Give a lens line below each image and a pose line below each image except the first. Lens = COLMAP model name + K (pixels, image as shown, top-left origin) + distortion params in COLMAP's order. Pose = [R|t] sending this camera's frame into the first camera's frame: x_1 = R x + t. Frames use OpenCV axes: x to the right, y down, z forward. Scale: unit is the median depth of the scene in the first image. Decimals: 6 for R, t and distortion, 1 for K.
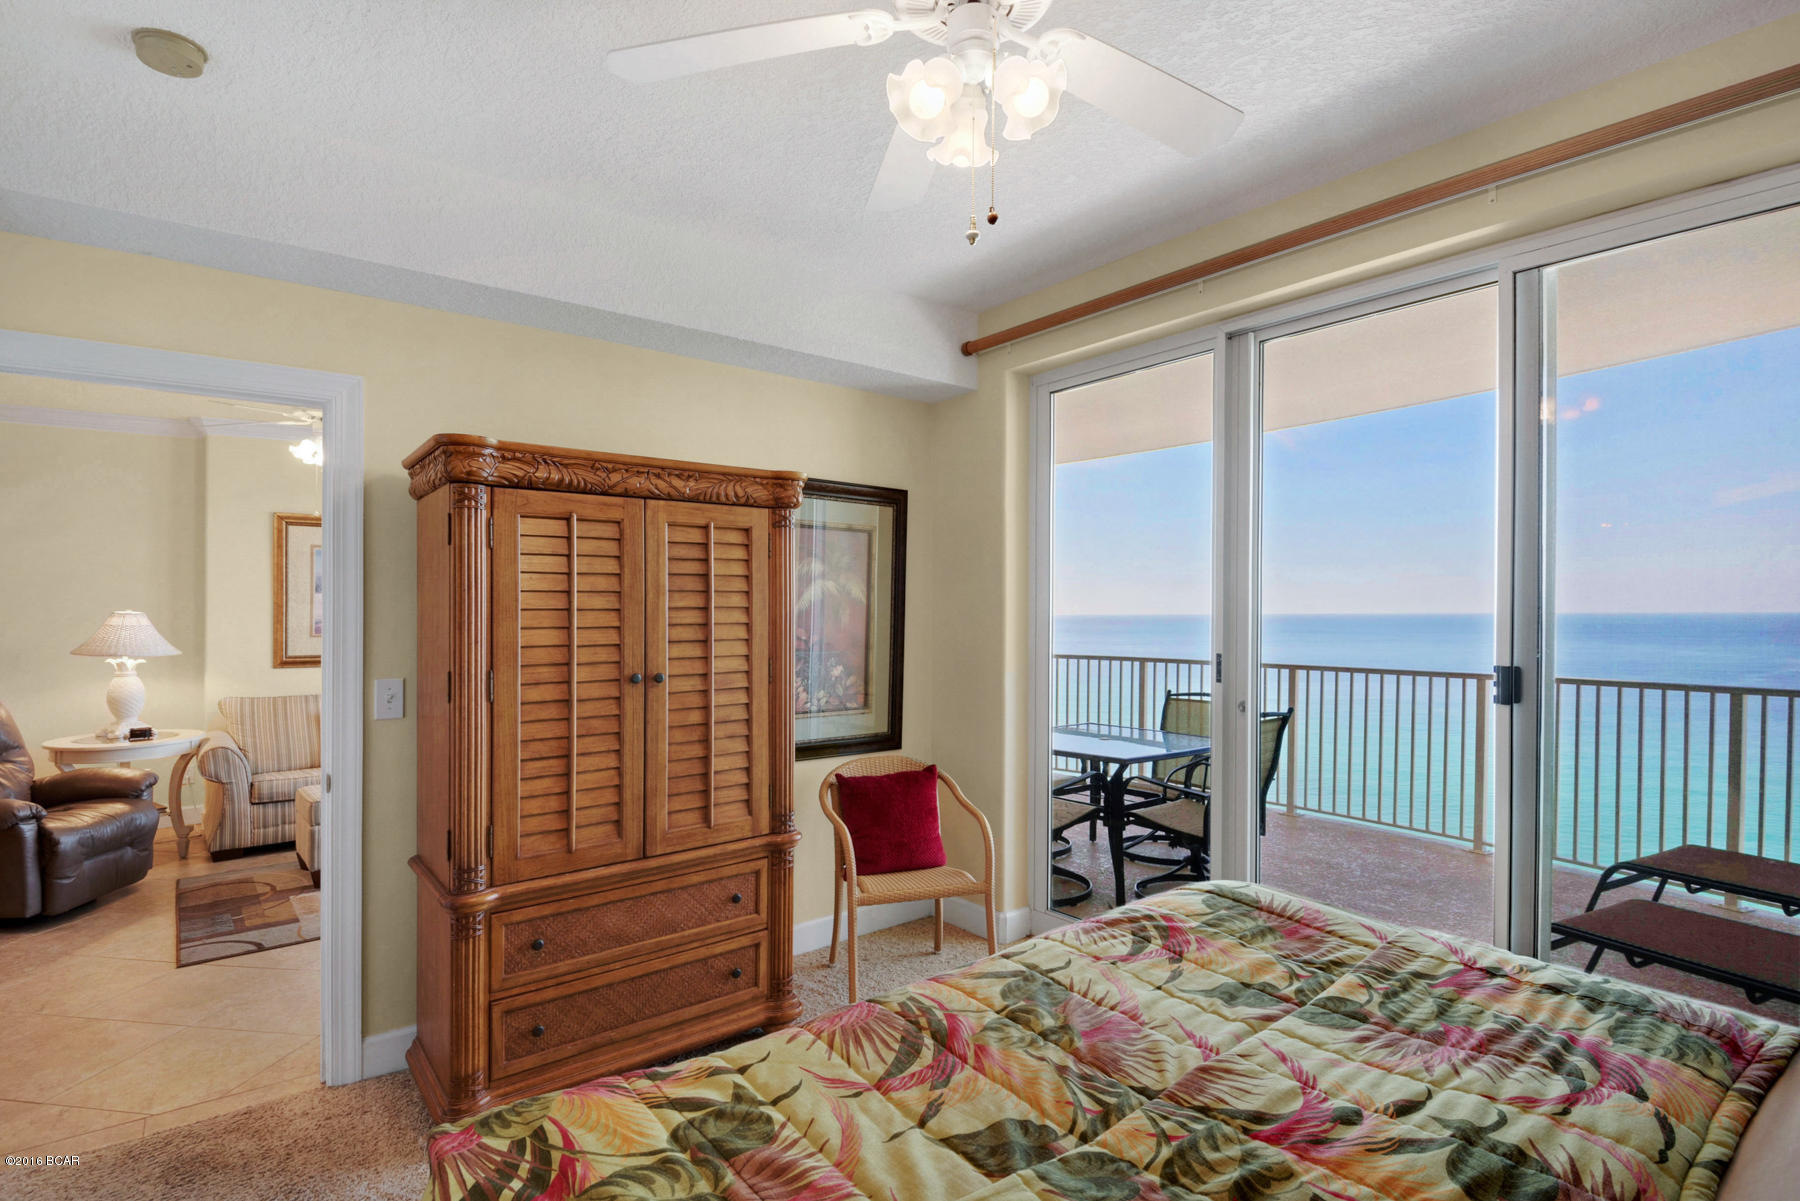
lens RADIAL K [[859.8, 0, 897.7], [0, 859.8, 612.2], [0, 0, 1]] dist [-0.016180, -0.010292]
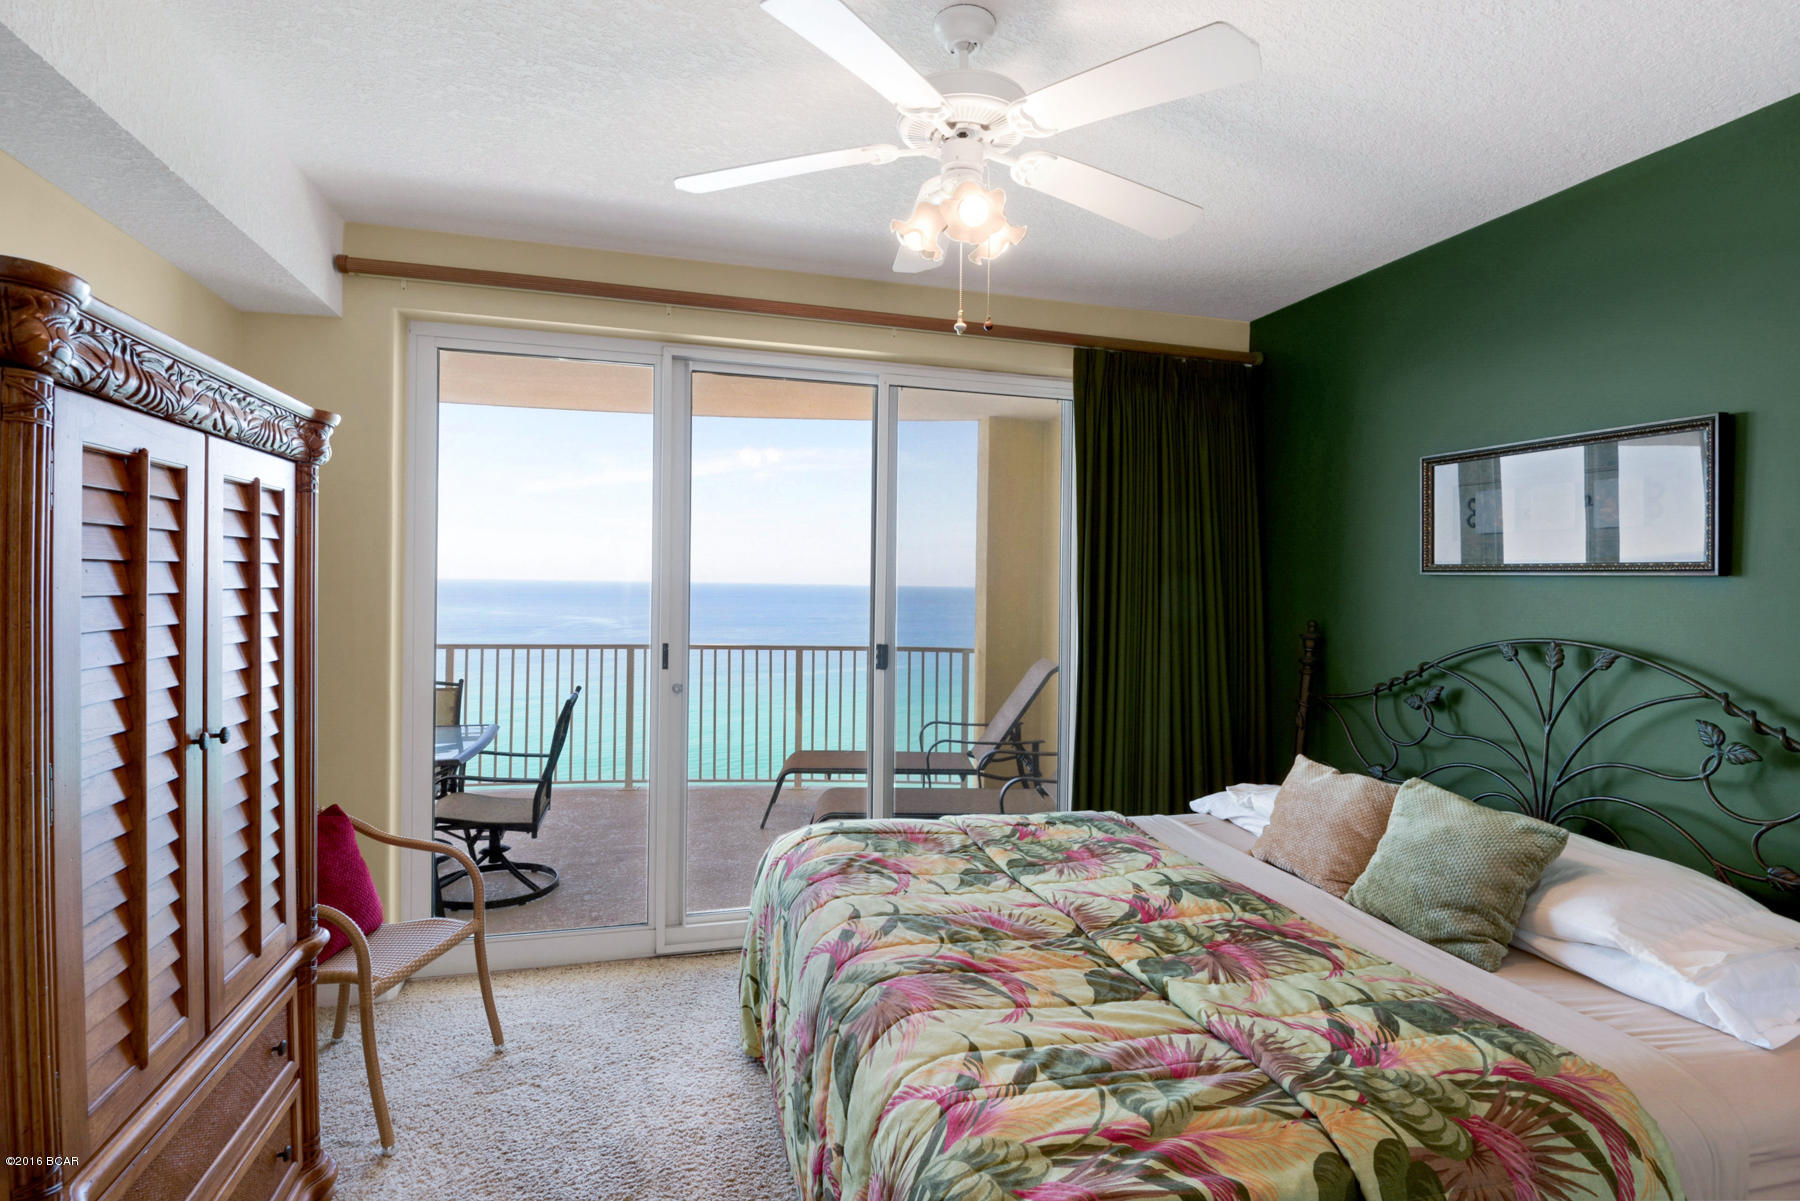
lens RADIAL K [[859.8, 0, 892.6], [0, 859.8, 601.1], [0, 0, 1]] dist [-0.016180, -0.010292]
pose [[0.428206, -0.007857, 0.903647, -1.098037], [-0.015101, 0.999760, 0.015849, -0.058255], [-0.903555, -0.020432, 0.427985, 0.559754]]
